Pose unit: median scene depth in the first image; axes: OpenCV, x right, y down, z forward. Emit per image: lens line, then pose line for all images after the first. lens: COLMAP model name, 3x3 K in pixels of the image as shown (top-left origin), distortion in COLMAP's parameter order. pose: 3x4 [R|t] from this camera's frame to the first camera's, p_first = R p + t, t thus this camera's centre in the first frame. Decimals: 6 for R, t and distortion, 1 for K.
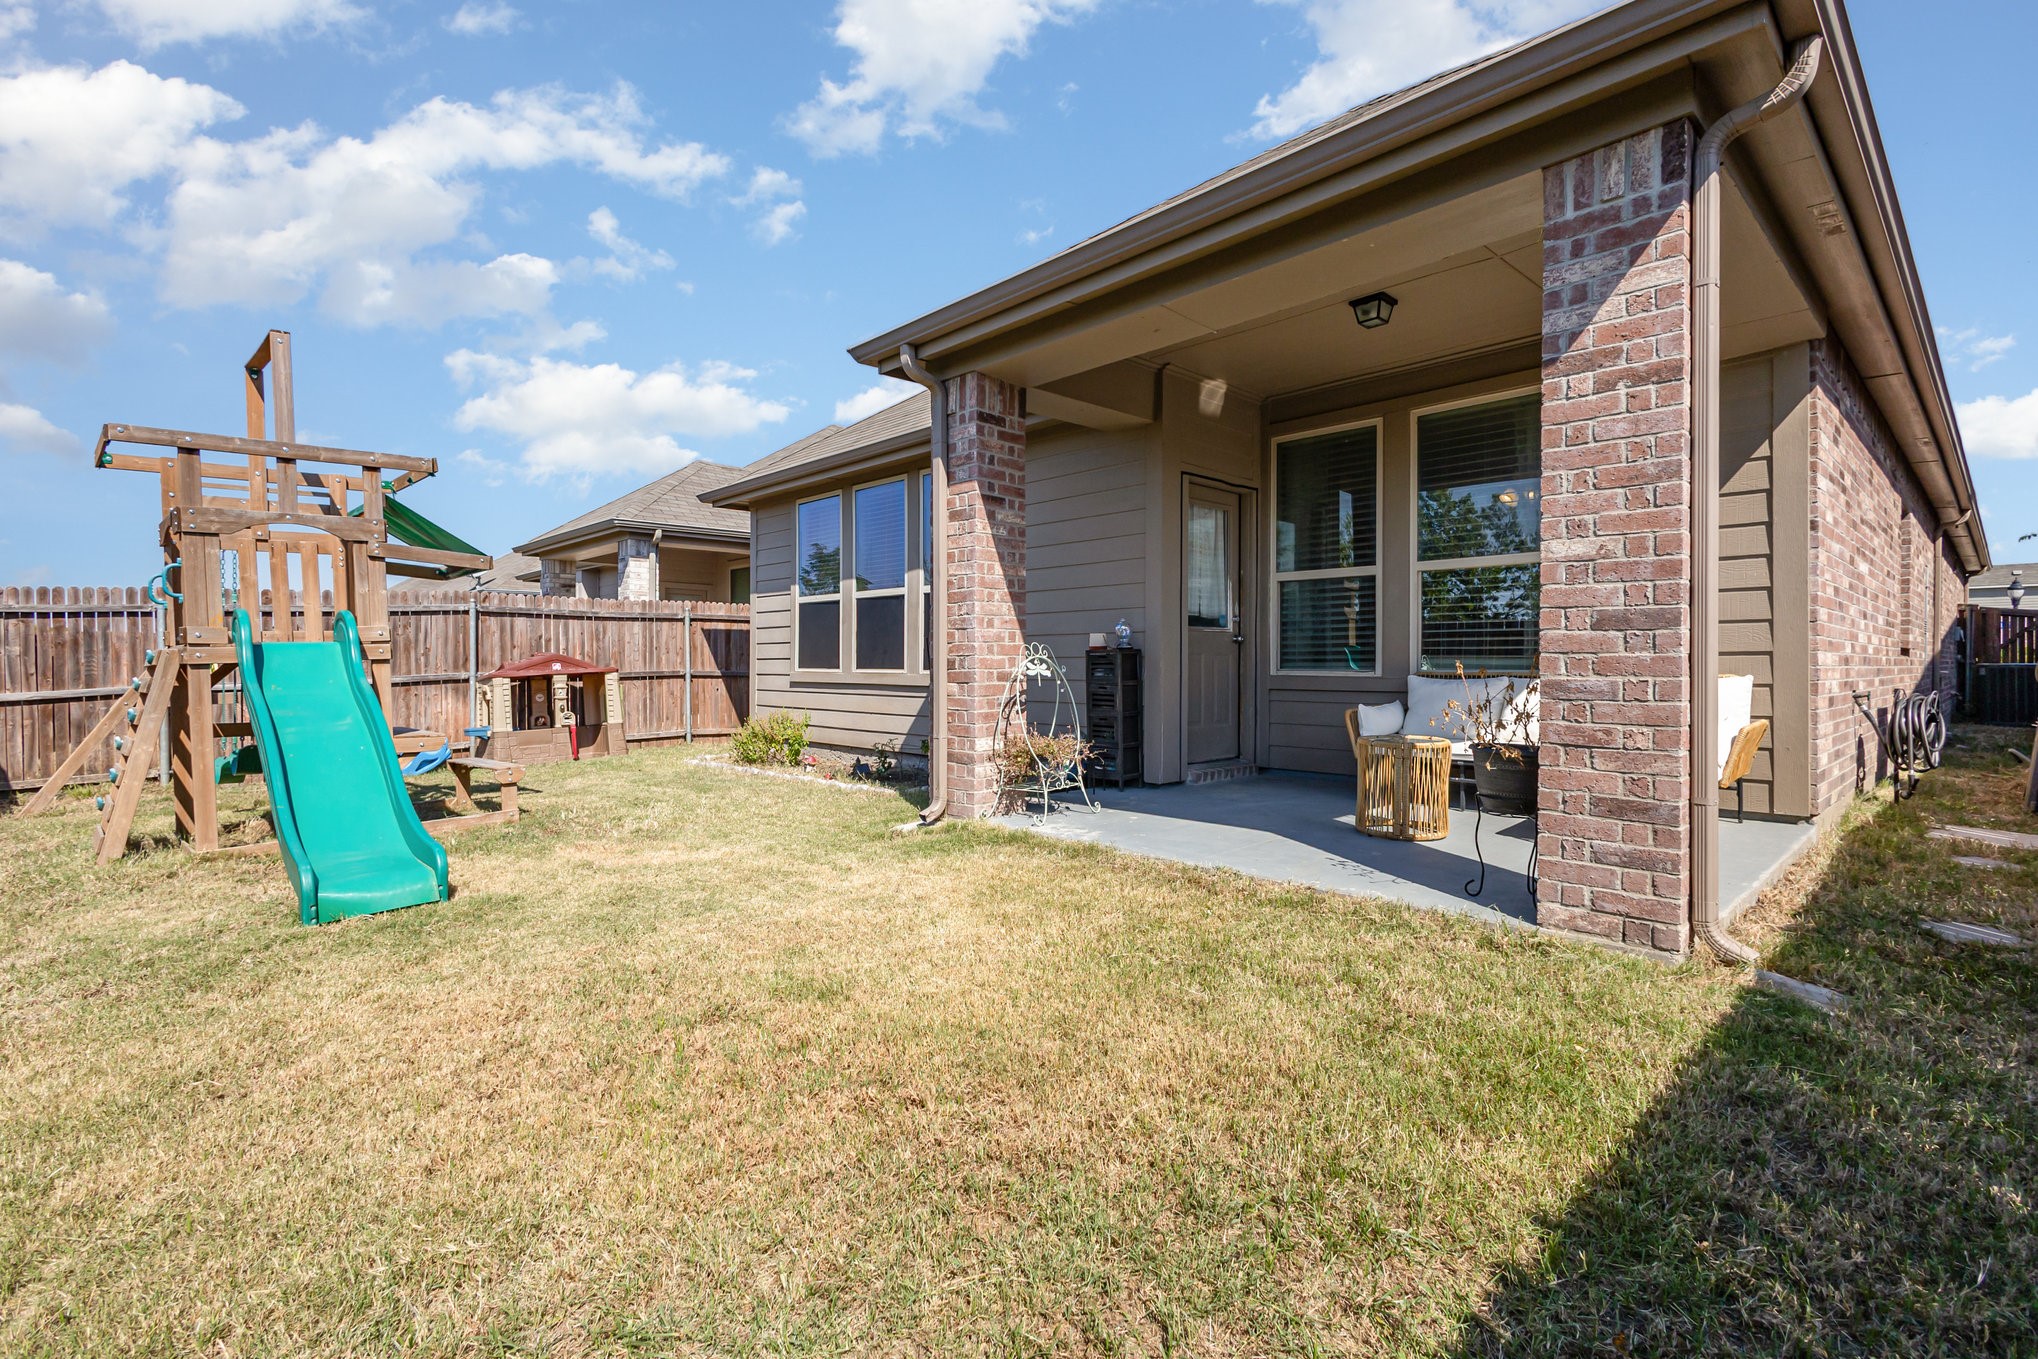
lens RADIAL K [[954.4, 0, 1029.1], [0, 954.4, 671.5], [0, 0, 1]] dist [0.008346, -0.001048]
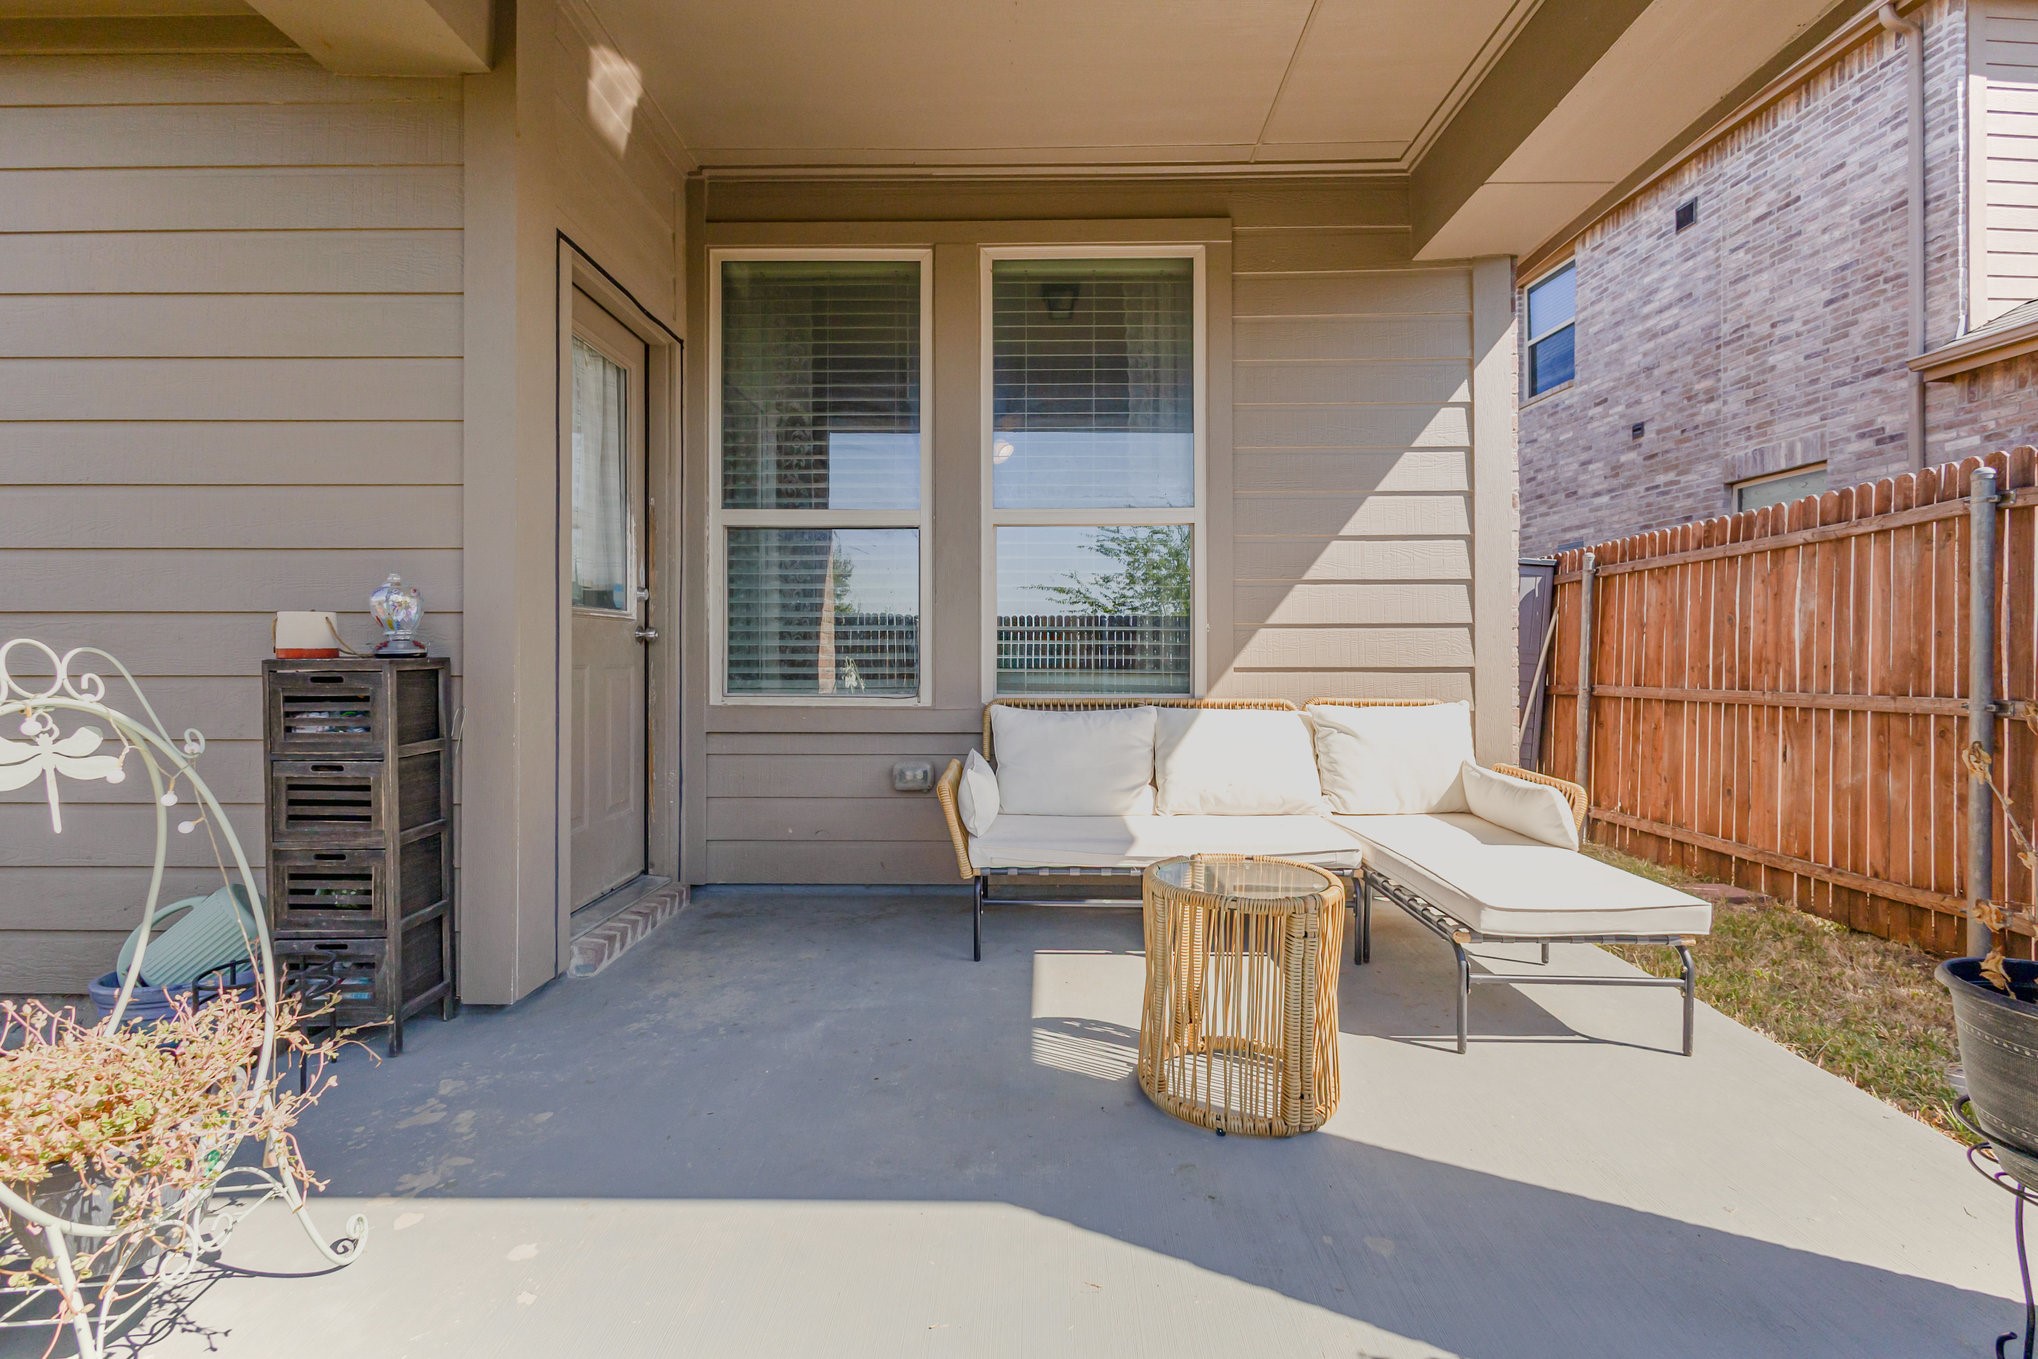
lens RADIAL K [[954.4, 0, 1036.1], [0, 954.4, 666.6], [0, 0, 1]] dist [0.008346, -0.001048]
pose [[0.707183, -0.004577, 0.707016, 0.010931], [0.005060, 0.999986, 0.001412, -0.017406], [-0.707013, 0.002579, 0.707196, 0.512746]]
